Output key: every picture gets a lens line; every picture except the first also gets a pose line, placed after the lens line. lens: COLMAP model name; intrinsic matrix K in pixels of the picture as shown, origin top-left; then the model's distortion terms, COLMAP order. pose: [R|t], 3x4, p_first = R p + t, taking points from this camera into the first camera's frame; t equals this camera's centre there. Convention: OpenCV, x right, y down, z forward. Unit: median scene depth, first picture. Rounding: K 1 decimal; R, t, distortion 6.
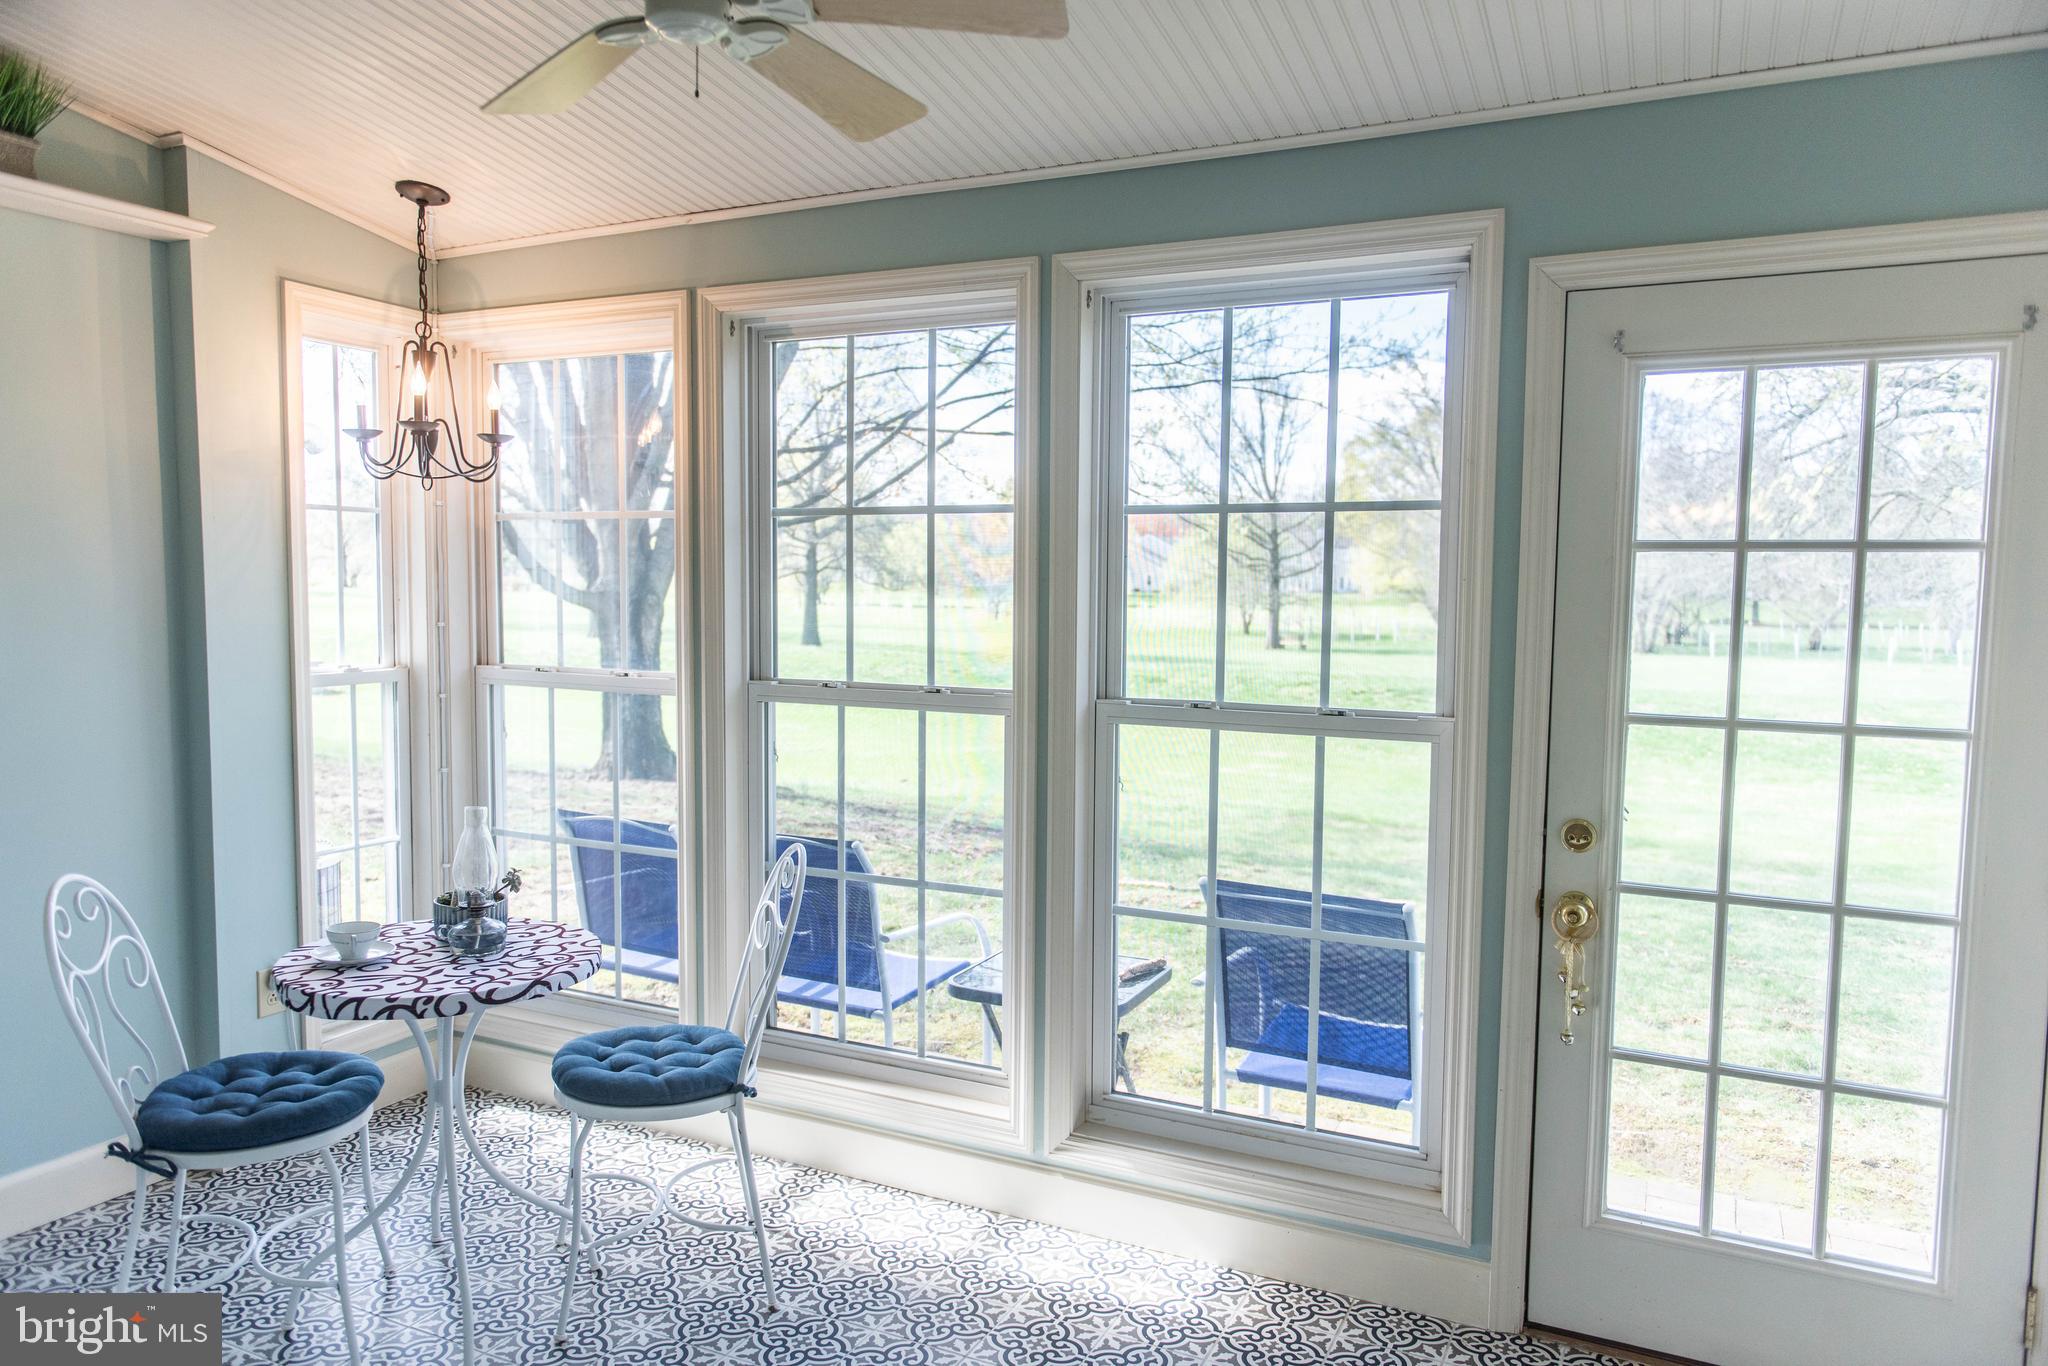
lens RADIAL K [[1373.0, 0, 1031.5], [0, 1373.0, 692.8], [0, 0, 1]] dist [0.004112, -0.002996]
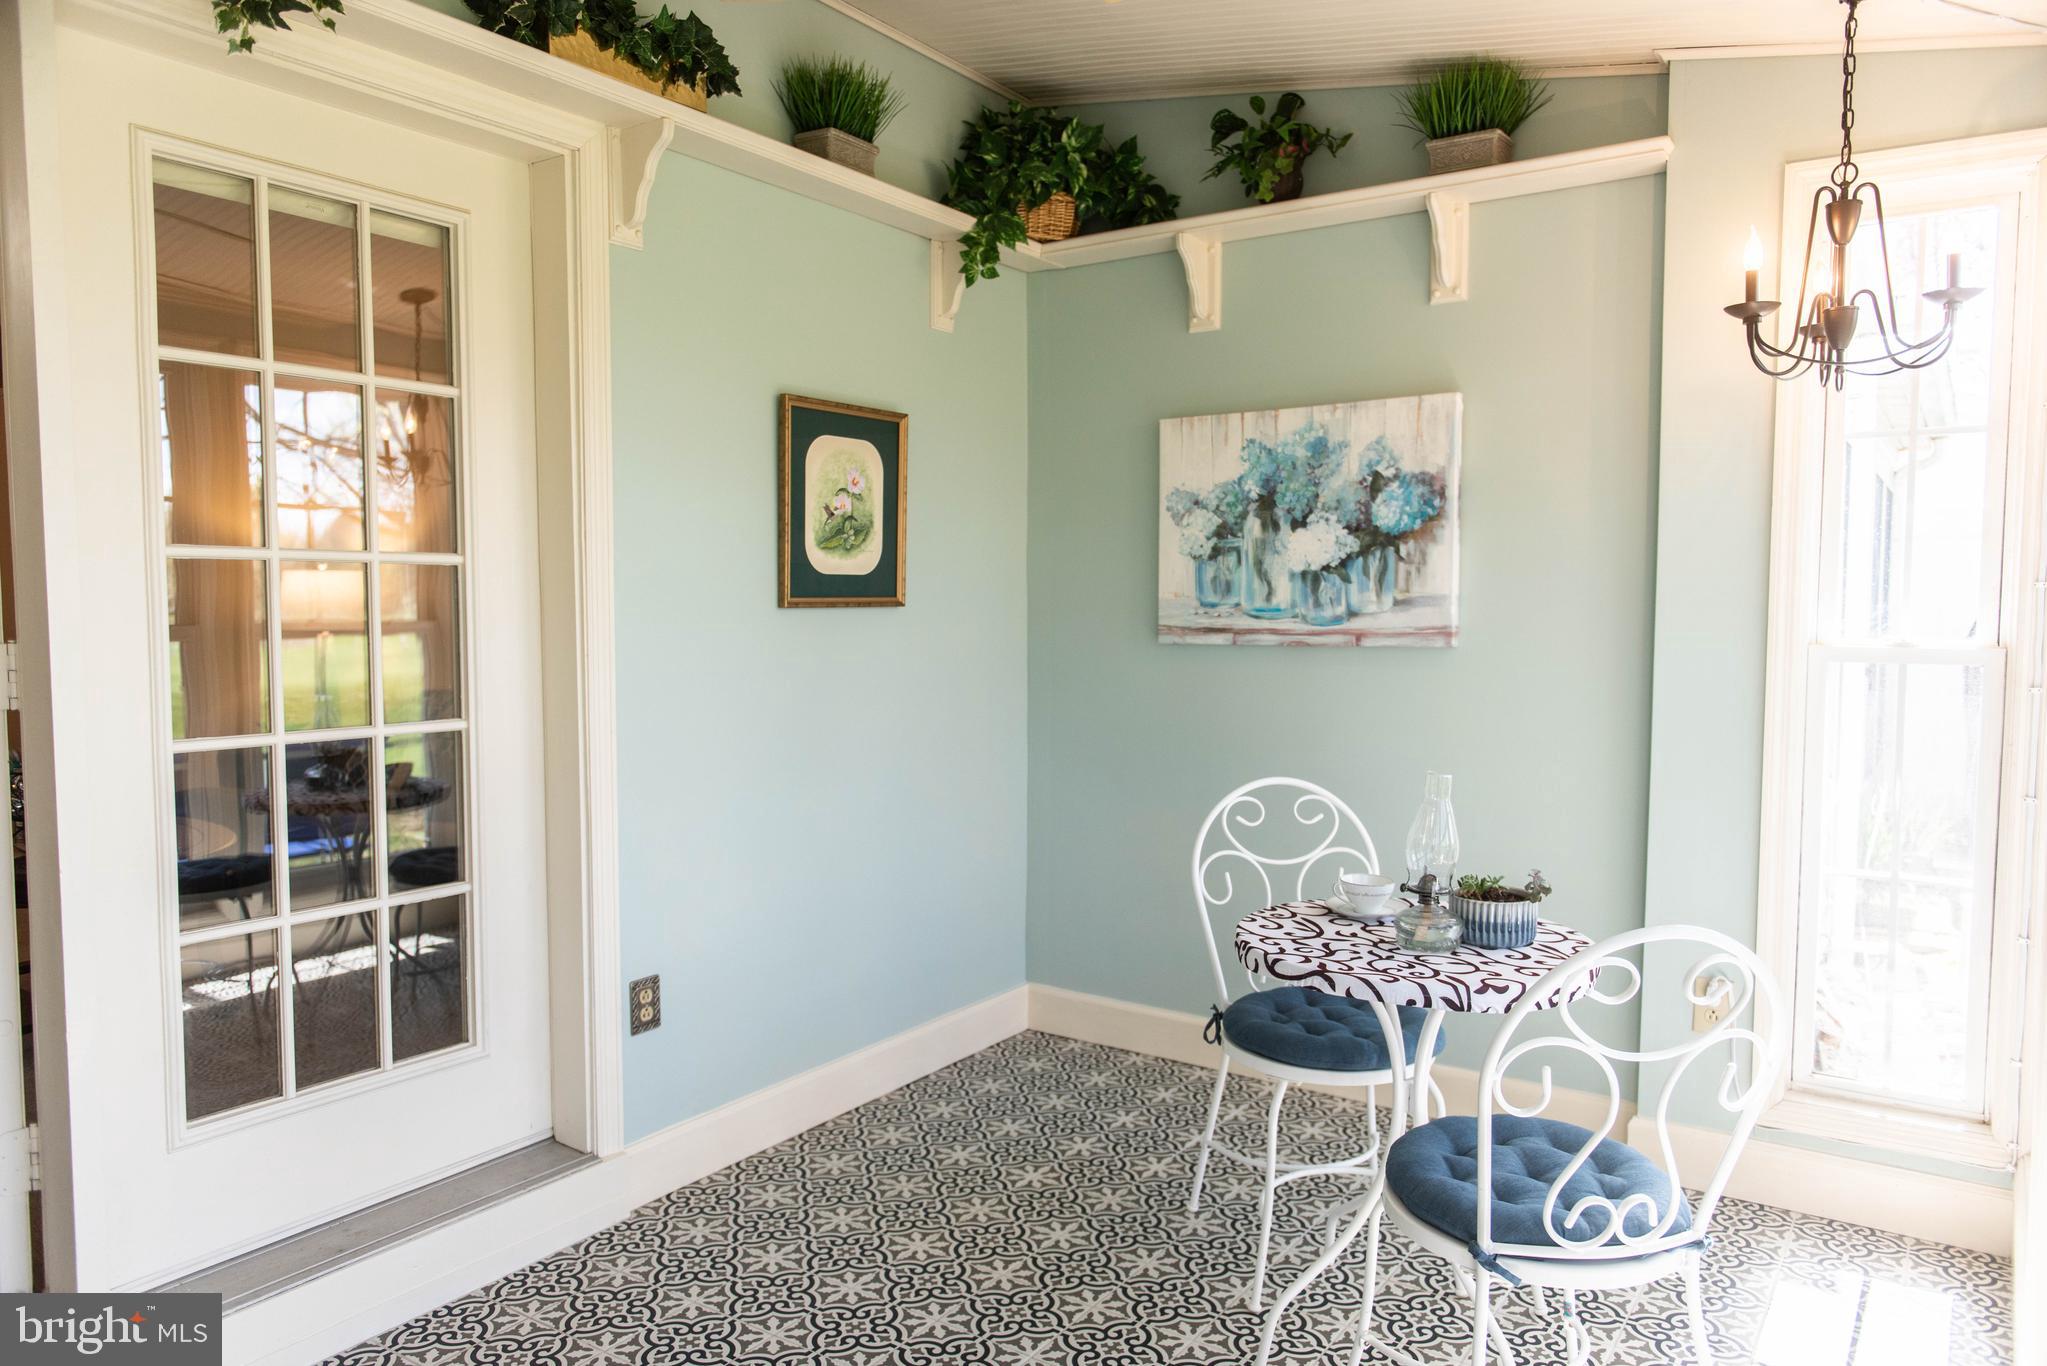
lens RADIAL K [[1398.2, 0, 1033.7], [0, 1398.2, 689.8], [0, 0, 1]] dist [0.003294, -0.005544]
pose [[-0.142971, 0.051215, -0.988401, 0.395725], [-0.083149, 0.994508, 0.063559, -0.000379], [0.986228, 0.091272, -0.137928, 0.739757]]
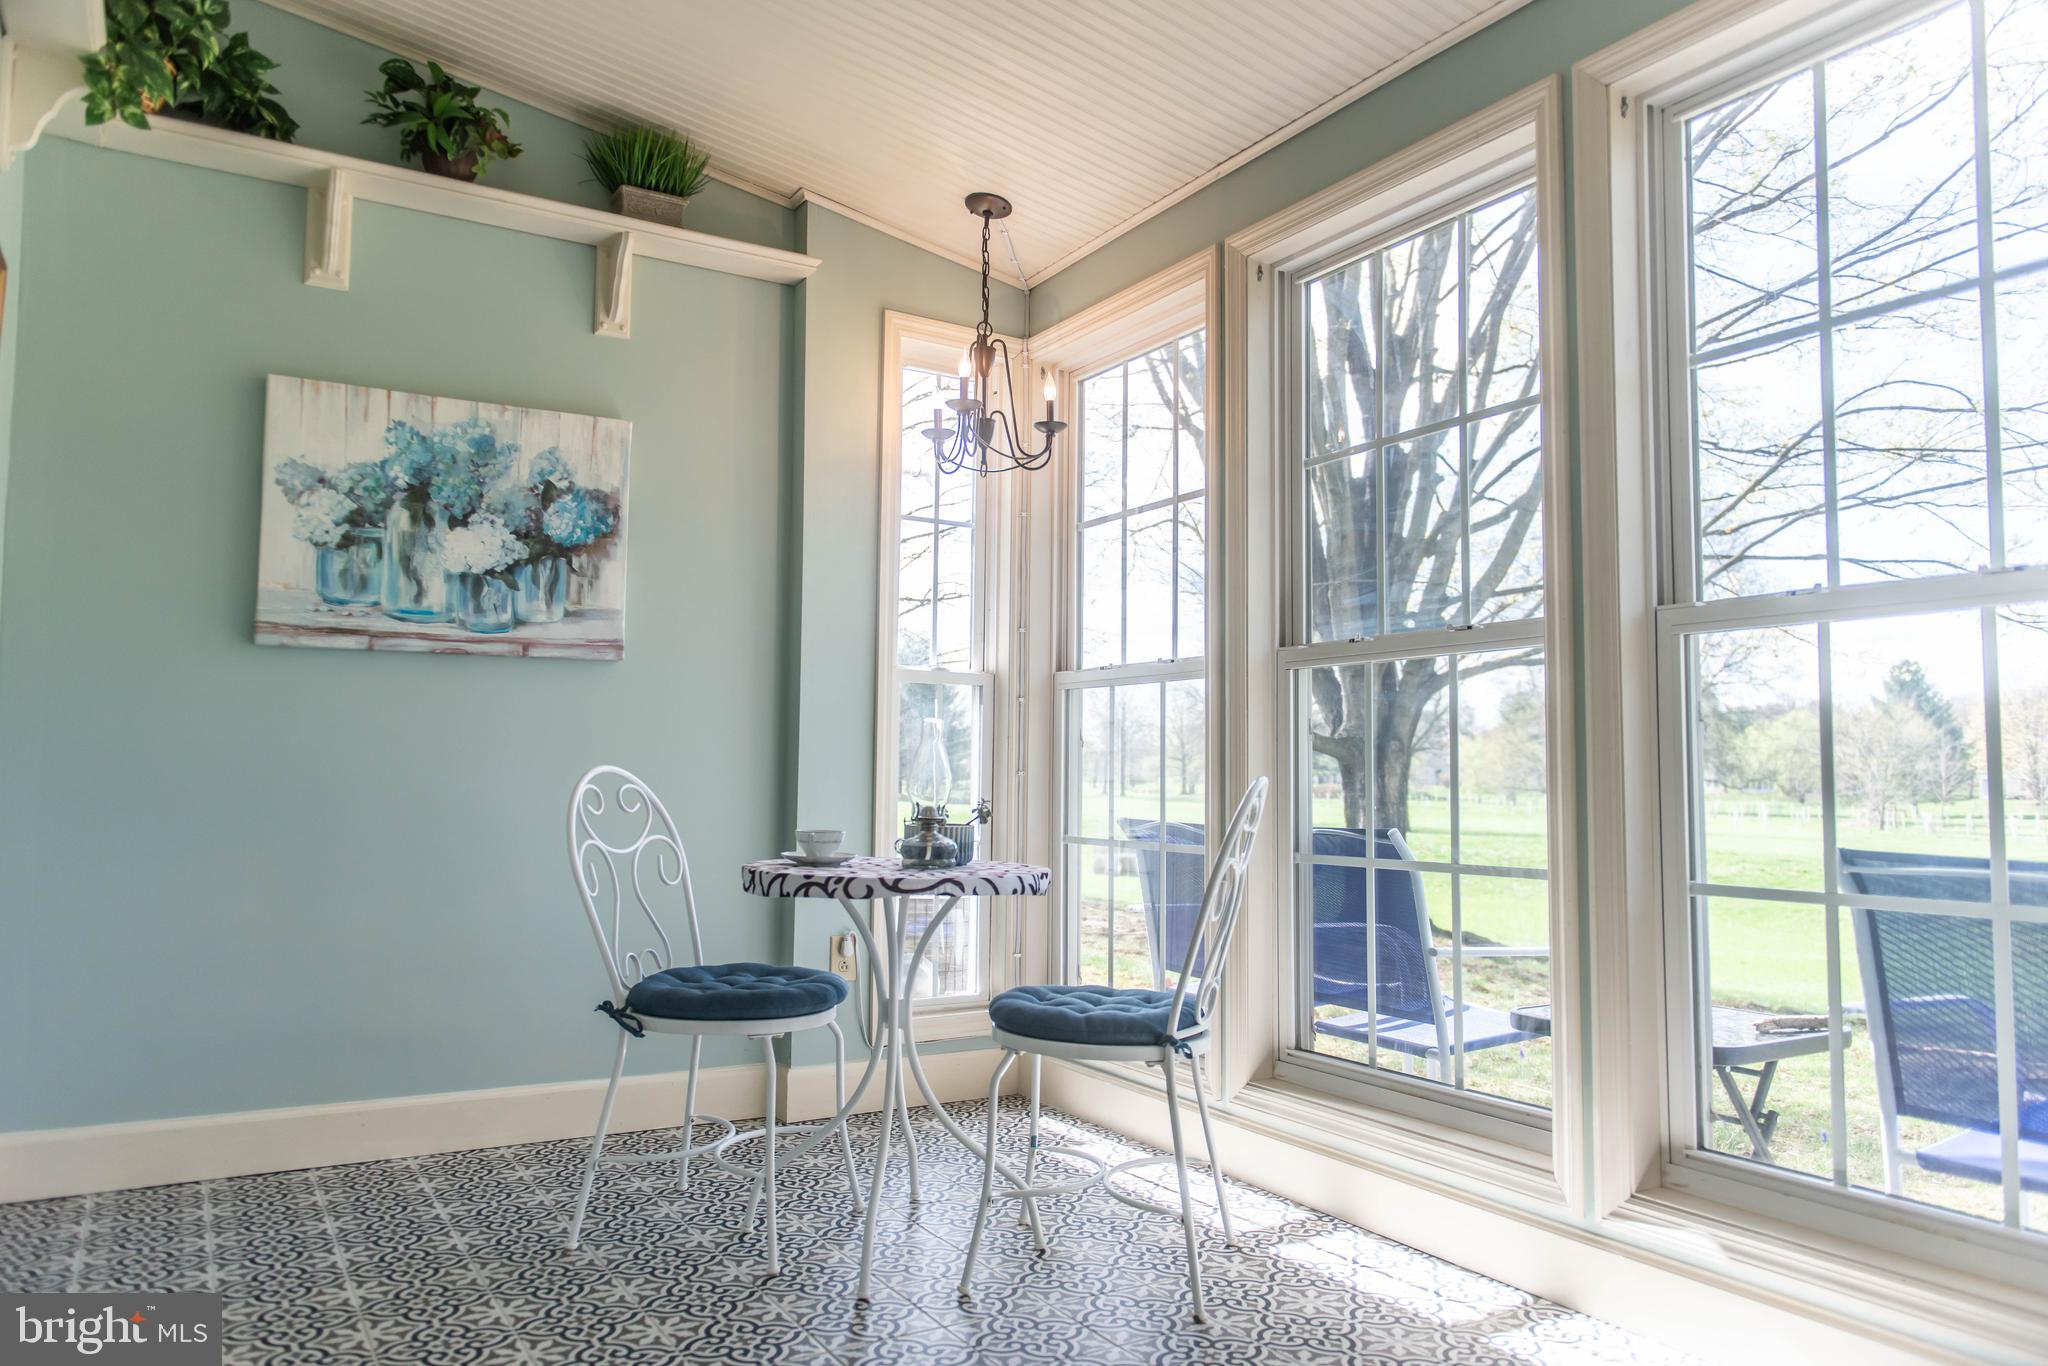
lens RADIAL K [[1398.9, 0, 1034.2], [0, 1398.9, 689.8], [0, 0, 1]] dist [0.003294, -0.005544]
pose [[0.841949, -0.040566, -0.538029, 0.168525], [-0.041234, 0.989416, -0.139126, 0.169383], [0.537978, 0.139322, 0.831365, 0.171821]]
